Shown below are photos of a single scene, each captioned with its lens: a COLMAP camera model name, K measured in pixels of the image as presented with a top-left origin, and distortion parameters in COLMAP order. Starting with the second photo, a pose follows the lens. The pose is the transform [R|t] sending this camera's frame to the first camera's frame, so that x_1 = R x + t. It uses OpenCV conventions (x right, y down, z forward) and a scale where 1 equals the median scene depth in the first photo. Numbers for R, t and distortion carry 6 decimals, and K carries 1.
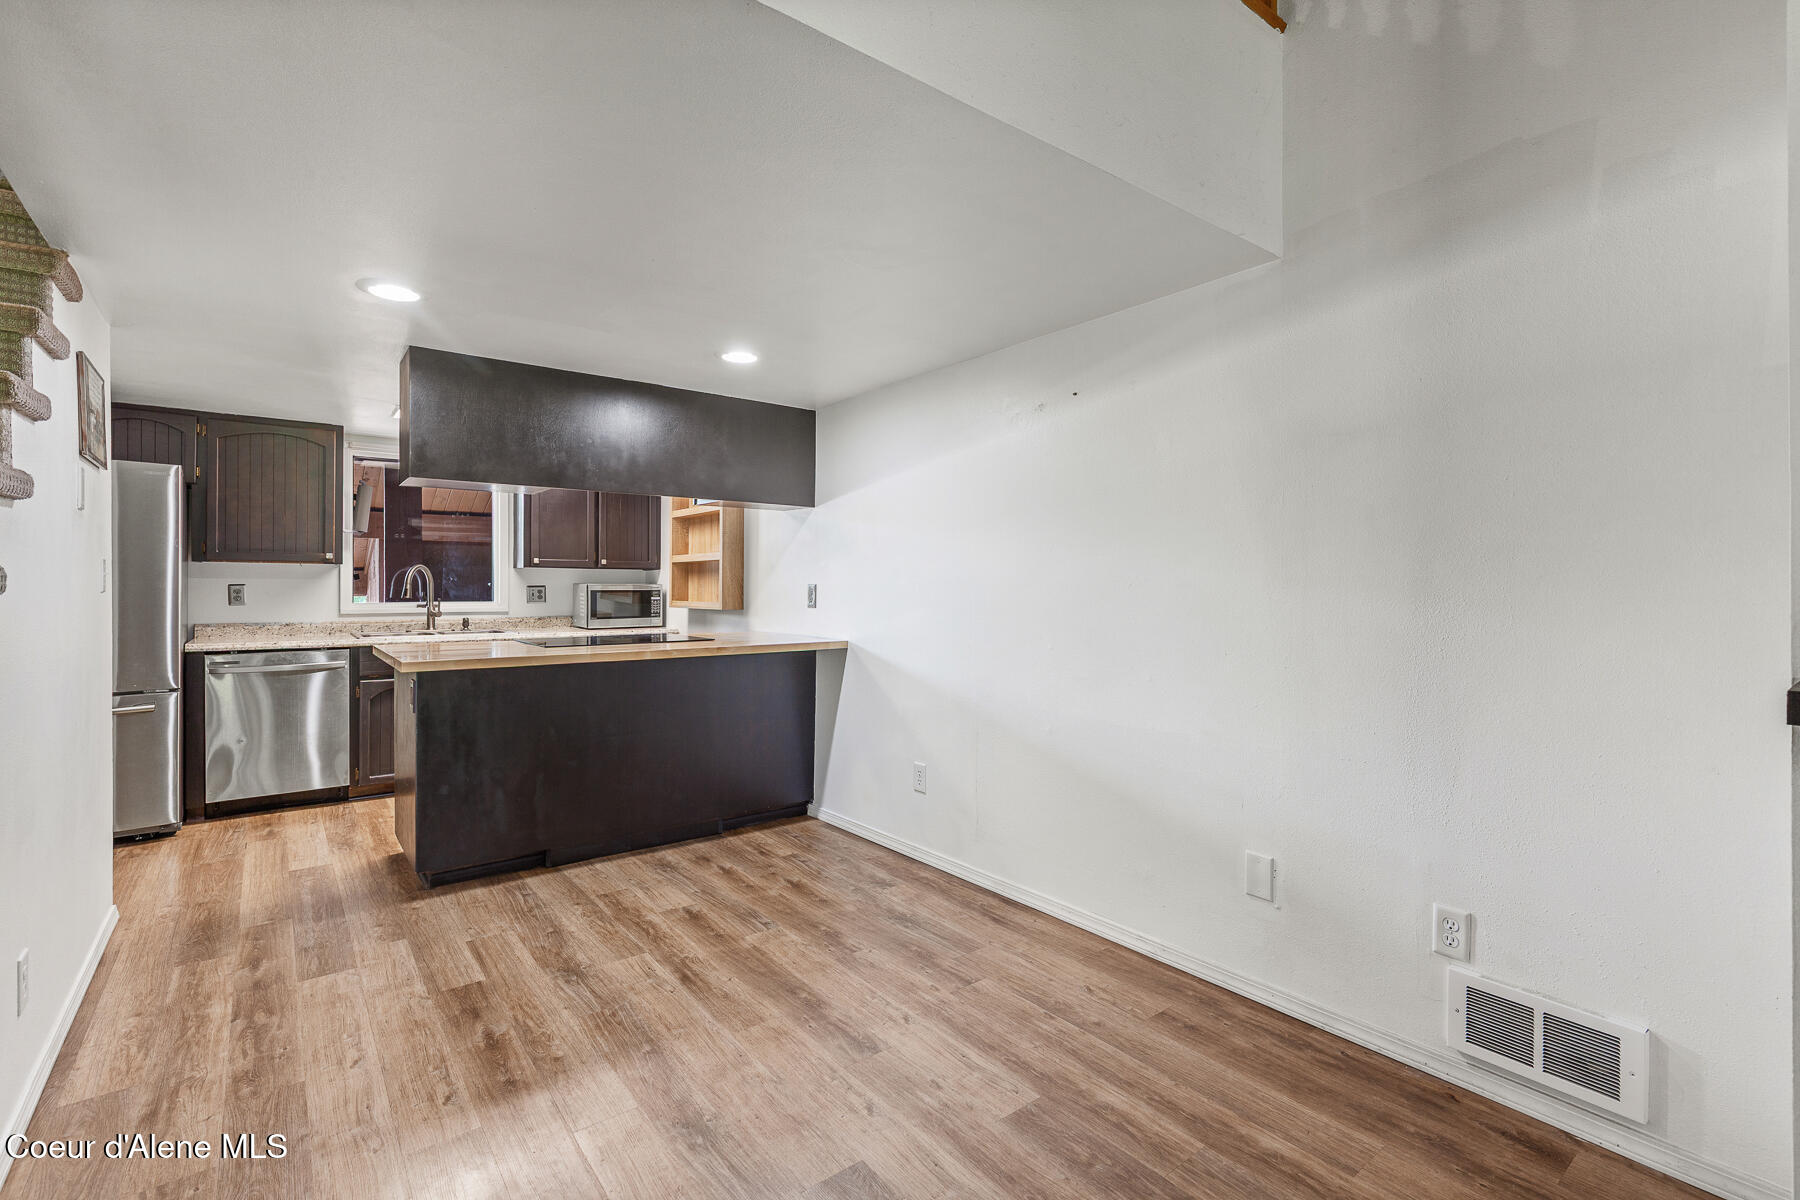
lens RADIAL K [[820.0, 0, 891.1], [0, 820.0, 609.7], [0, 0, 1]] dist [0.000053, -0.000042]
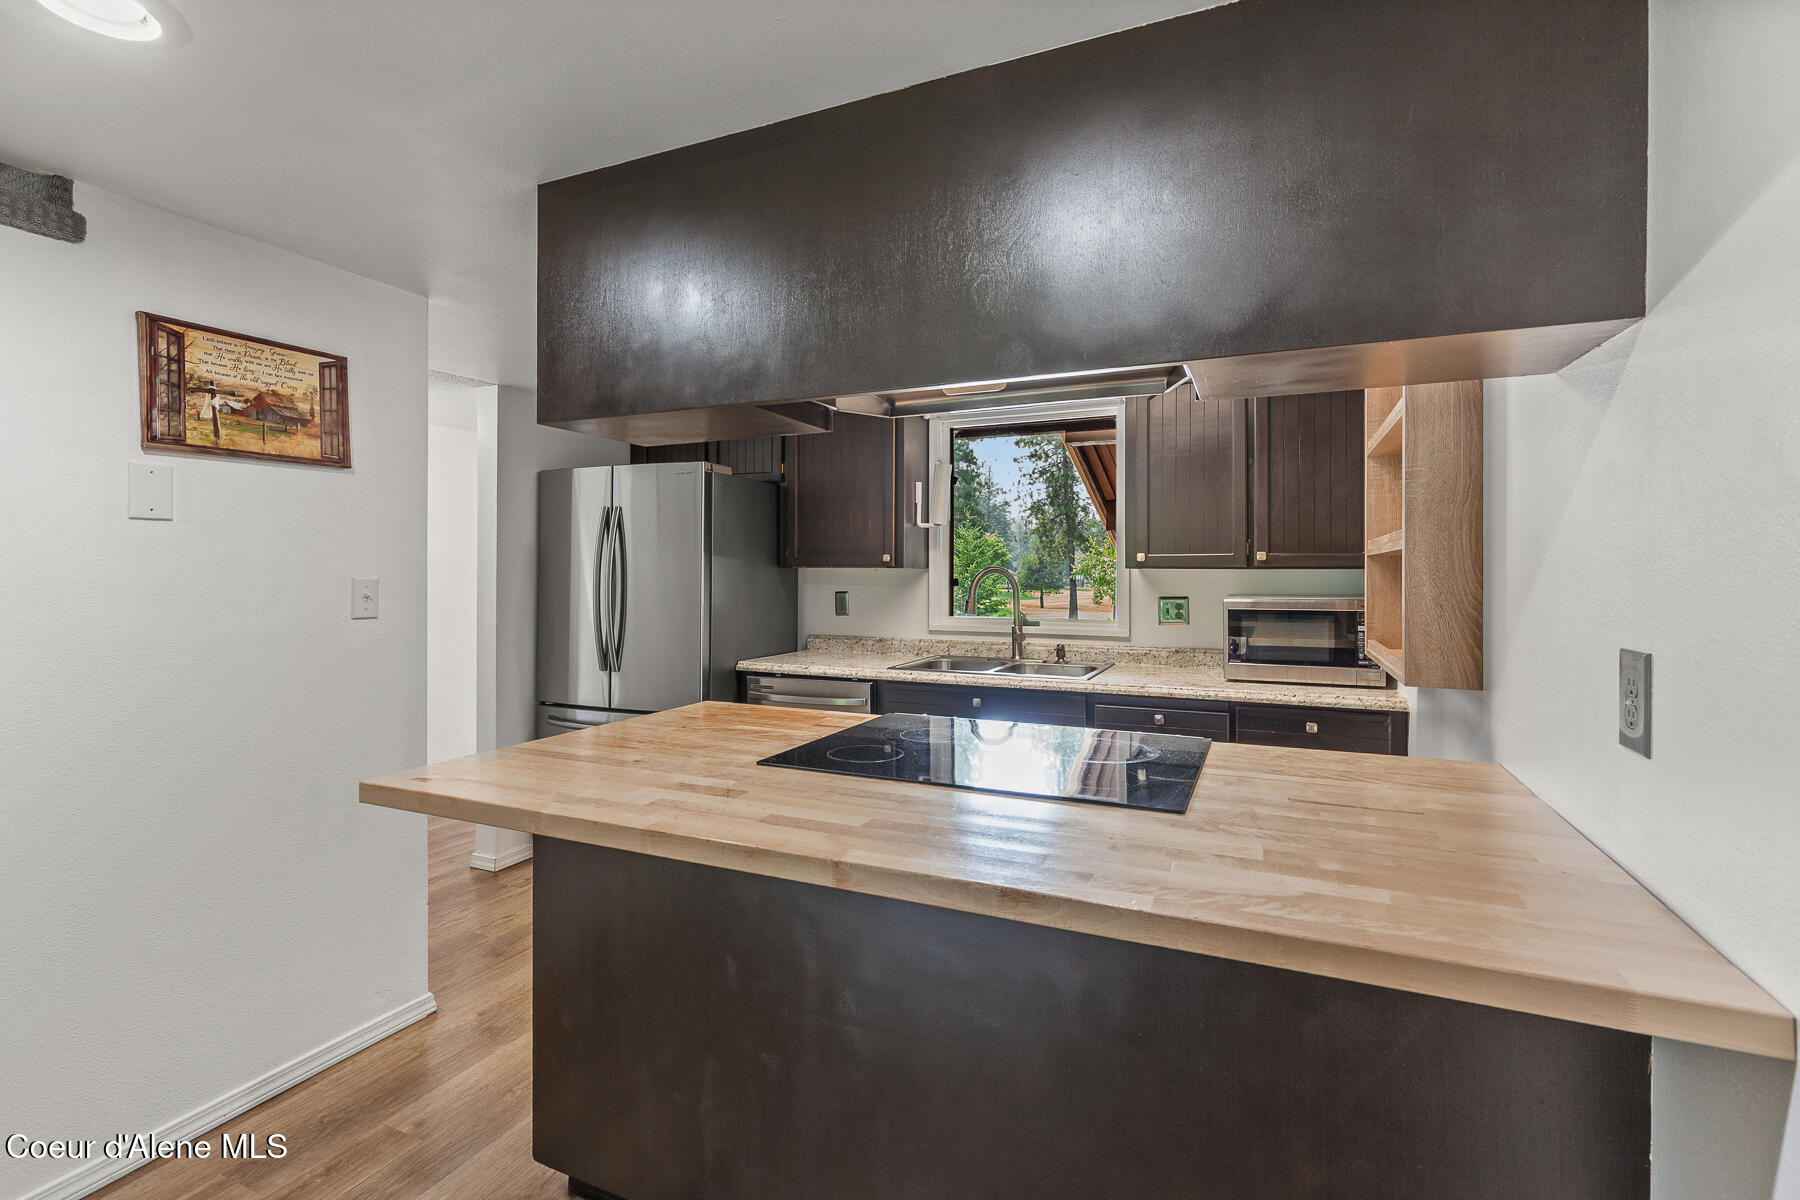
lens RADIAL K [[806.7, 0, 903.6], [0, 806.7, 572.2], [0, 0, 1]] dist [-0.001171, -0.000132]
pose [[0.474269, -0.000740, -0.880380, 0.002487], [-0.022110, 0.999674, -0.012751, -0.037504], [0.880102, 0.025513, 0.474098, 0.570095]]
